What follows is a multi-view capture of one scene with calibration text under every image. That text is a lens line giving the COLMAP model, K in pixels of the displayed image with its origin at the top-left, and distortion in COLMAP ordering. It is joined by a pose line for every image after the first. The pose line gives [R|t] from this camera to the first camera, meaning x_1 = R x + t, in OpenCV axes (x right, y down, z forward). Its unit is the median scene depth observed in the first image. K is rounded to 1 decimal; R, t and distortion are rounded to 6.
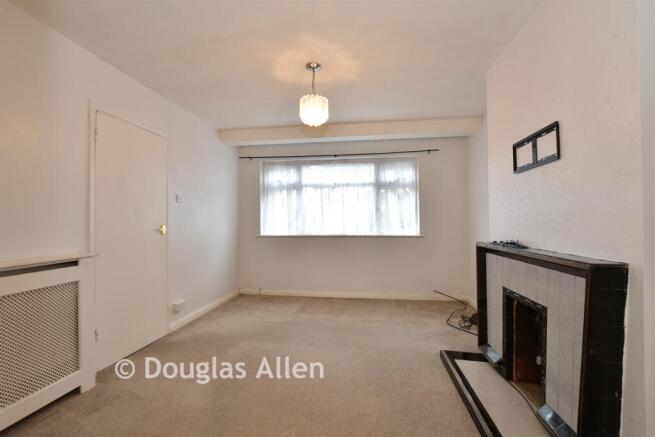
lens RADIAL K [[290.7, 0, 328.7], [0, 290.7, 226.5], [0, 0, 1]] dist [-0.000201, -0.000011]
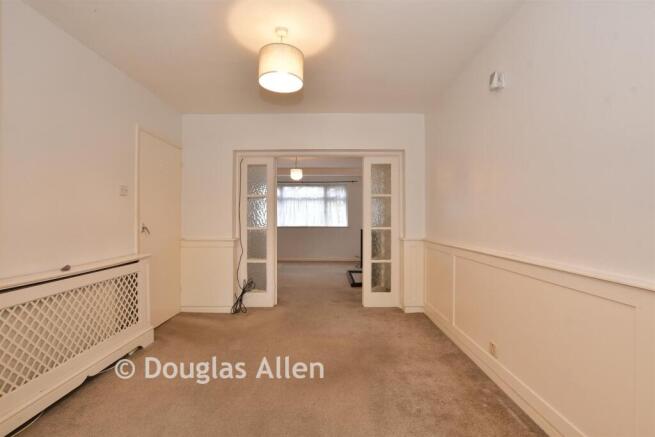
lens RADIAL K [[290.7, 0, 328.7], [0, 290.7, 226.5], [0, 0, 1]] dist [-0.000201, -0.000011]
pose [[0.989311, -0.000830, 0.145820, -0.078642], [-0.003124, 0.999634, 0.026884, -0.018971], [-0.145788, -0.027052, 0.988946, -0.822728]]
